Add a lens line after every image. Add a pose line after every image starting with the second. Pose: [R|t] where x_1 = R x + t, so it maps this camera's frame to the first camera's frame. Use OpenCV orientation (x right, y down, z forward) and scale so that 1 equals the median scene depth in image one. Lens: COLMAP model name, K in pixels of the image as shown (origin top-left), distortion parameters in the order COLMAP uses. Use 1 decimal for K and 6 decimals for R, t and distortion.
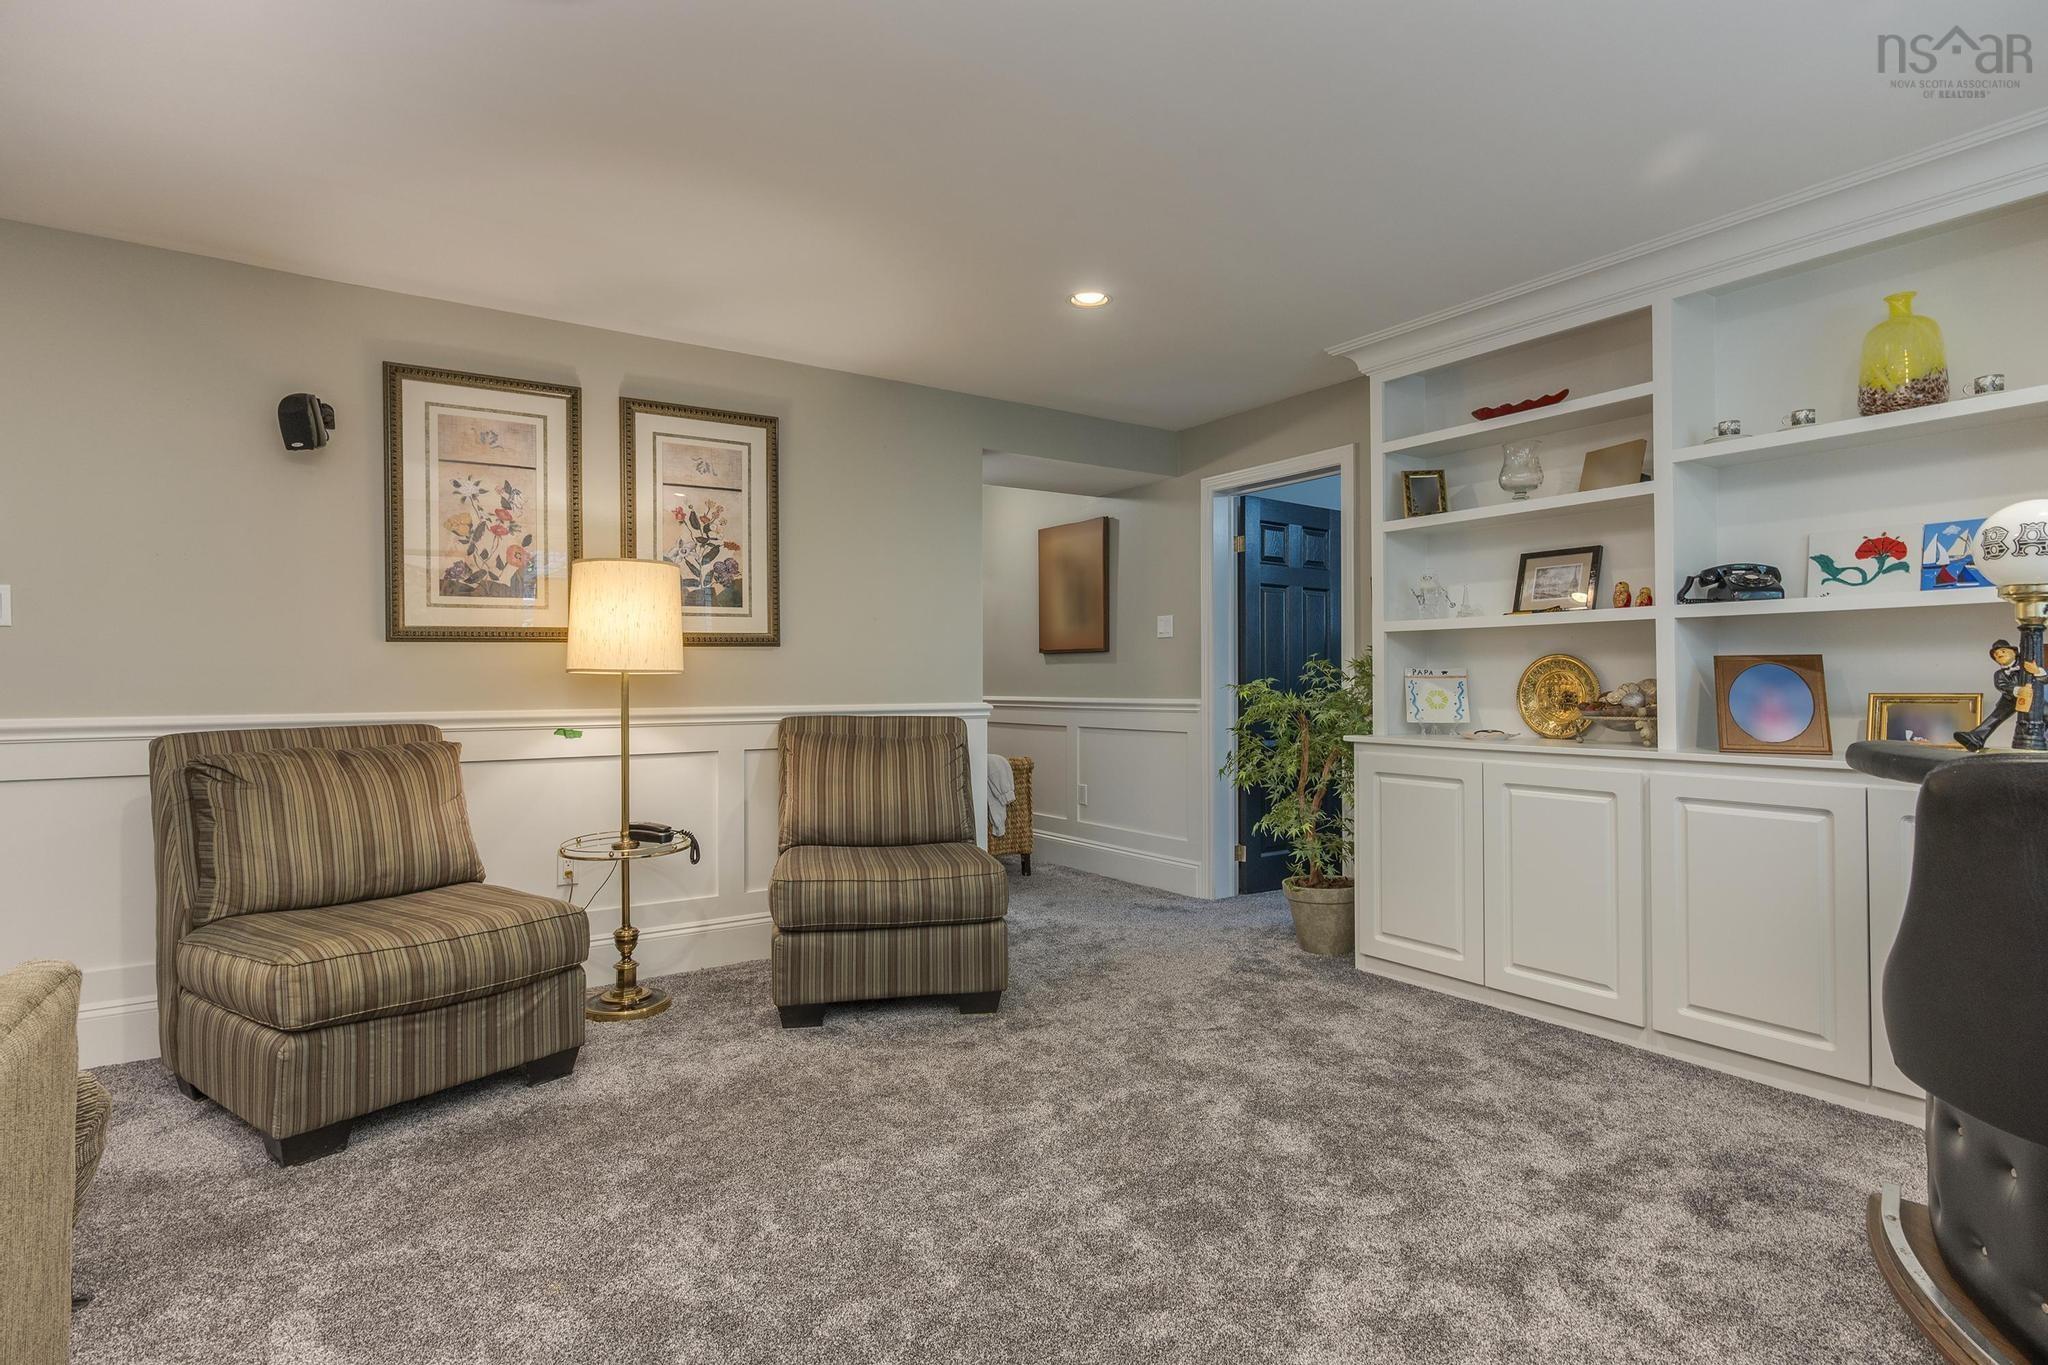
lens RADIAL K [[1024.9, 0, 1024.0], [0, 1024.9, 682.5], [0, 0, 1]] dist [-0.001818, 0.000073]
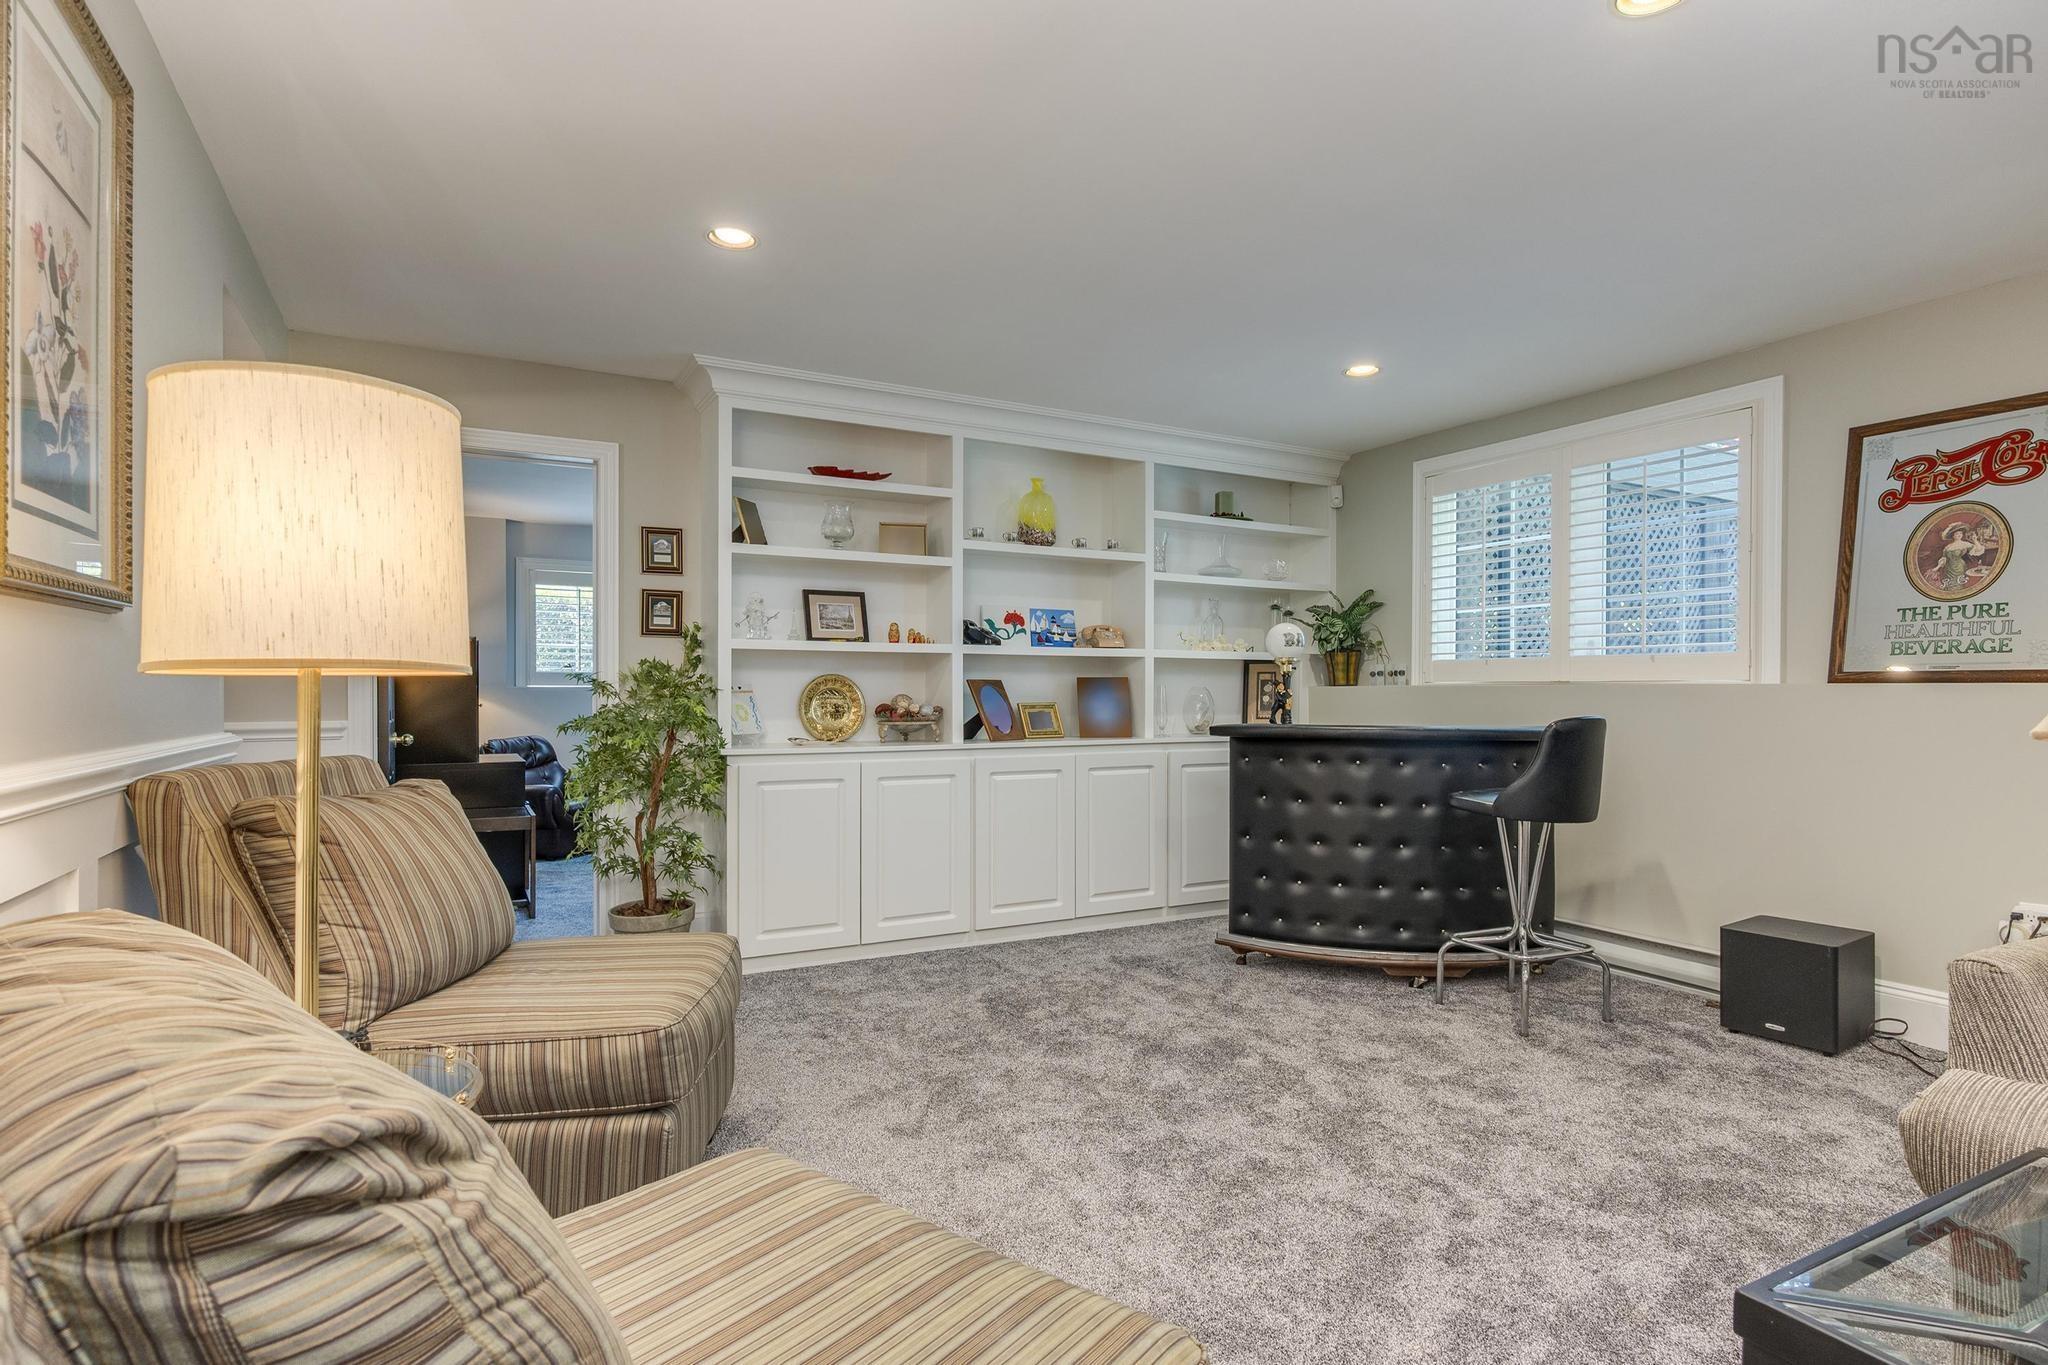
lens RADIAL K [[1017.5, 0, 1026.2], [0, 1017.5, 690.3], [0, 0, 1]] dist [-0.002367, 0.001100]
pose [[0.105204, 0.004057, 0.994442, -0.745620], [-0.001837, 0.999991, -0.003885, -0.004106], [-0.994449, -0.001418, 0.105210, 0.691675]]
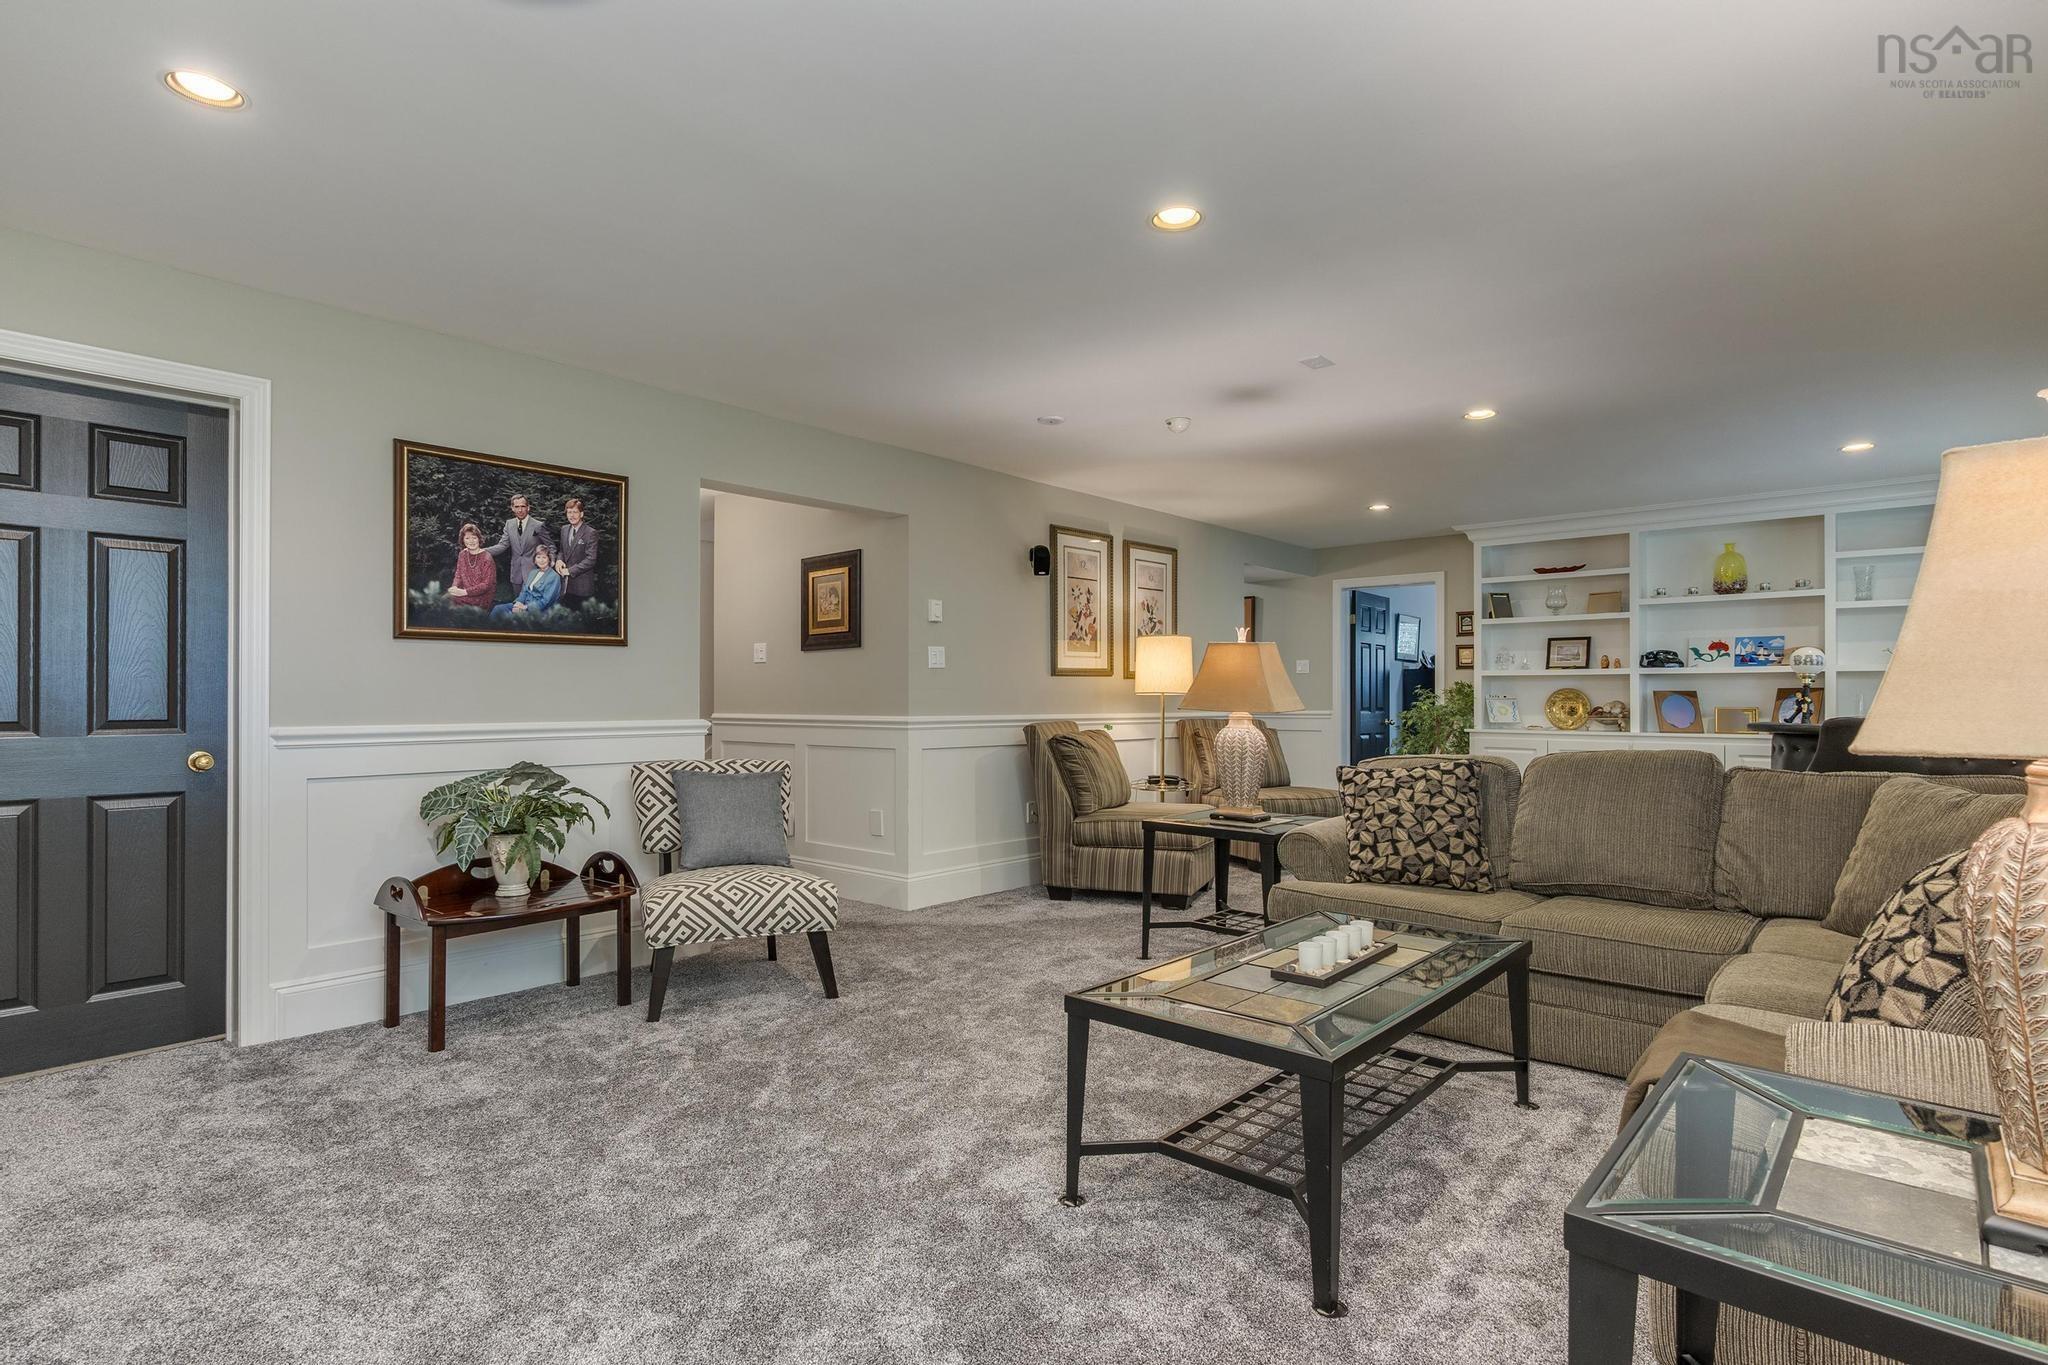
lens RADIAL K [[1017.5, 0, 1026.2], [0, 1017.5, 690.3], [0, 0, 1]] dist [-0.002367, 0.001100]
pose [[0.970145, 0.009354, 0.242345, -1.110778], [-0.007265, 0.999928, -0.009514, 0.003853], [-0.242417, 0.007469, 0.970143, -0.770766]]
